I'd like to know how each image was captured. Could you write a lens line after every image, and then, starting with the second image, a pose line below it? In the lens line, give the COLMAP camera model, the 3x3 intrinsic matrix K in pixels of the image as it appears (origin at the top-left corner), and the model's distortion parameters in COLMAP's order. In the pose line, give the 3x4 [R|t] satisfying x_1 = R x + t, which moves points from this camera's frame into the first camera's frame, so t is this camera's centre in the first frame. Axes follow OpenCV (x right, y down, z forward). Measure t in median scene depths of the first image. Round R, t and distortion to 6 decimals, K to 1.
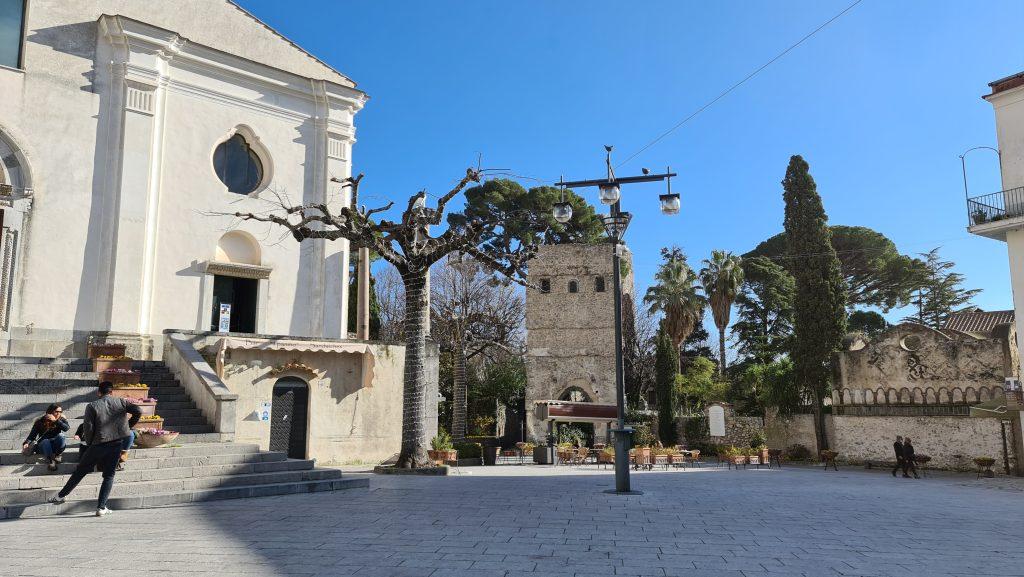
lens RADIAL K [[739.3, 0, 527.4], [0, 739.3, 295.9], [0, 0, 1]] dist [0.085436, -0.069425]
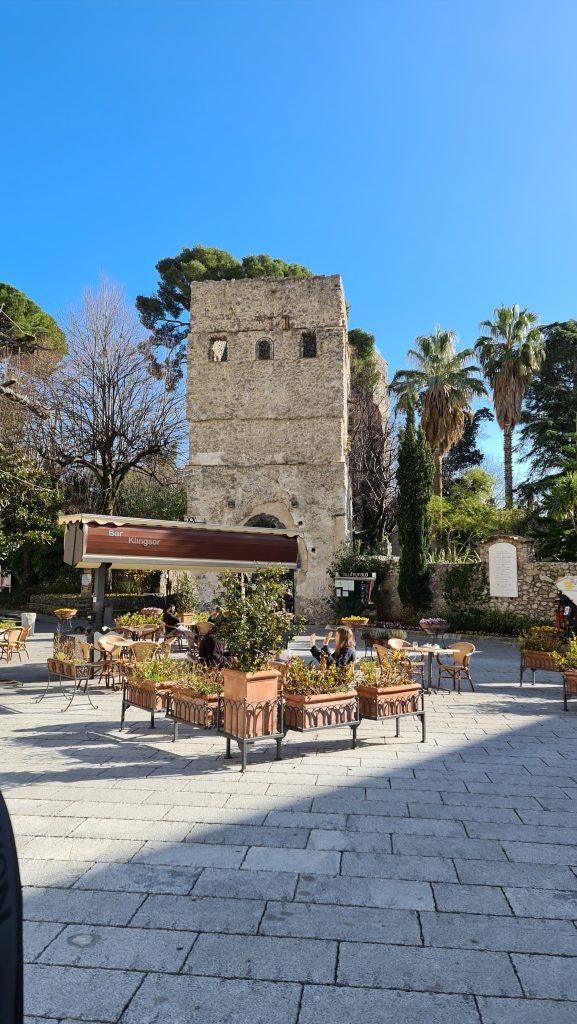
lens RADIAL K [[739.3, 0, 281.9], [0, 739.3, 511.8], [0, 0, 1]] dist [0.085436, -0.069425]
pose [[0.999829, 0.001621, -0.018402, 0.100293], [-0.000061, 0.996429, 0.084435, 0.077502], [0.018473, -0.084419, 0.996259, 0.447561]]
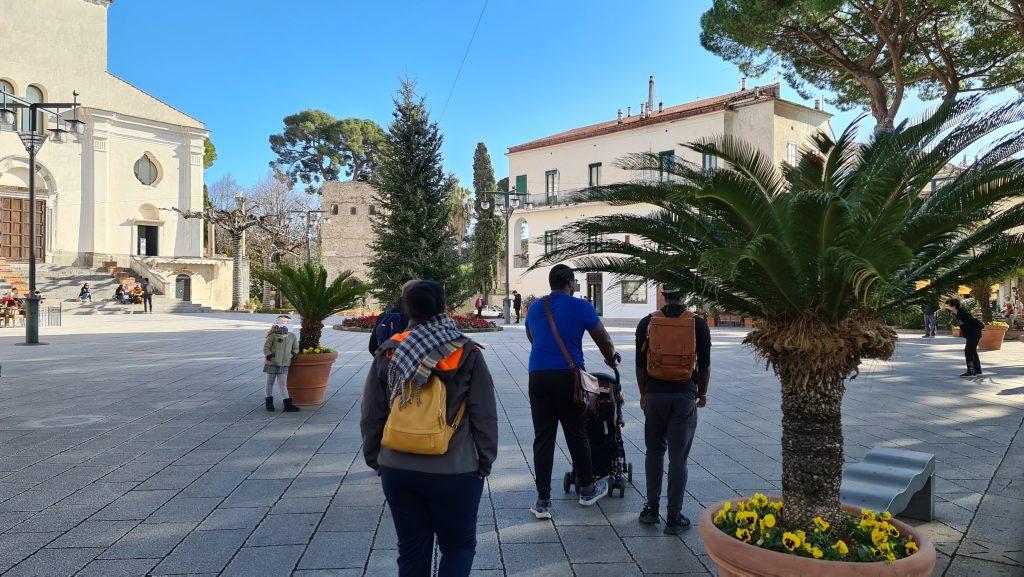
lens RADIAL K [[739.3, 0, 525.0], [0, 739.3, 289.9], [0, 0, 1]] dist [0.085436, -0.069425]
pose [[0.978949, 0.009971, 0.203860, 0.111126], [-0.039552, 0.989141, 0.141550, -0.092877], [-0.200235, -0.146633, 0.968713, -0.641766]]
